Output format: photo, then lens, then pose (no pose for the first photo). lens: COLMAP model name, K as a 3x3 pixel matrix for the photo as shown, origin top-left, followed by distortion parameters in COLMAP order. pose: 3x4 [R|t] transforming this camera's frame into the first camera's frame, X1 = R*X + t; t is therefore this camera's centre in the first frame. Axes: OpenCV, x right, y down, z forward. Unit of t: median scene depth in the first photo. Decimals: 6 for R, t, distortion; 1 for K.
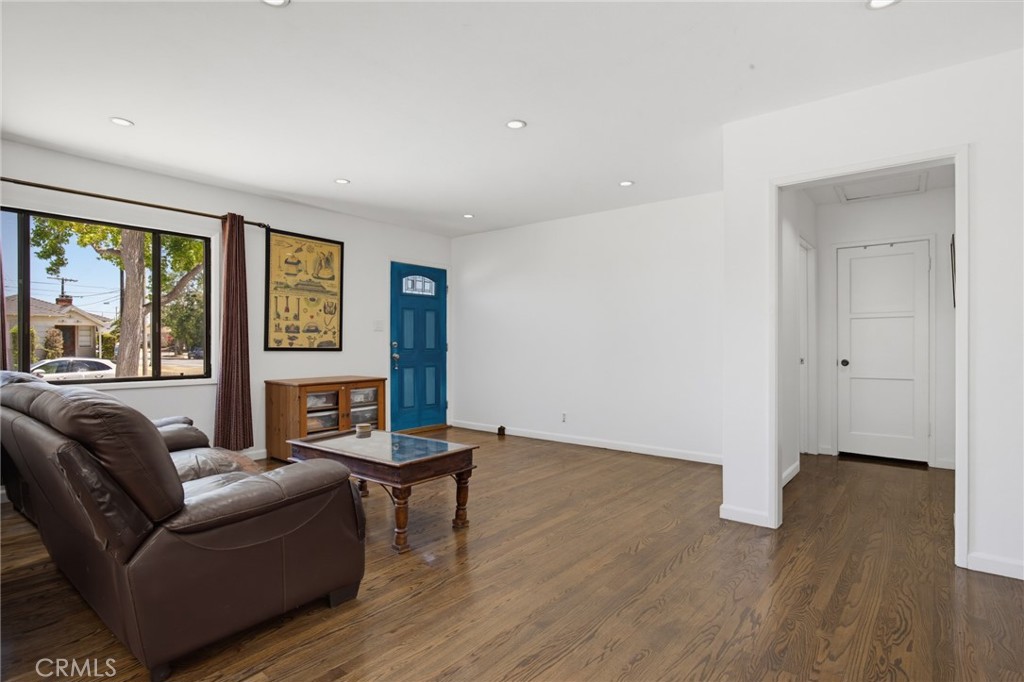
lens RADIAL K [[531.2, 0, 511.3], [0, 531.2, 342.7], [0, 0, 1]] dist [-0.000151, -0.000422]
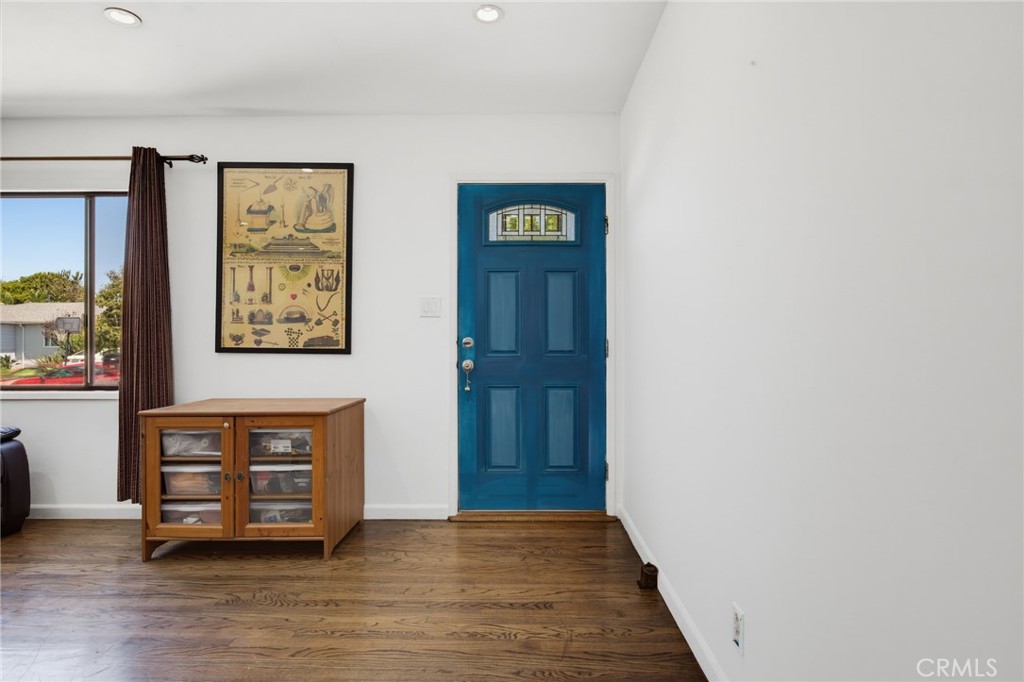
lens RADIAL K [[531.2, 0, 512.2], [0, 531.2, 339.2], [0, 0, 1]] dist [-0.000151, -0.000422]
pose [[0.619311, -0.009029, -0.785094, 0.248044], [0.004269, 0.999958, -0.008132, 0.005283], [0.785134, 0.001684, 0.619323, 0.816708]]
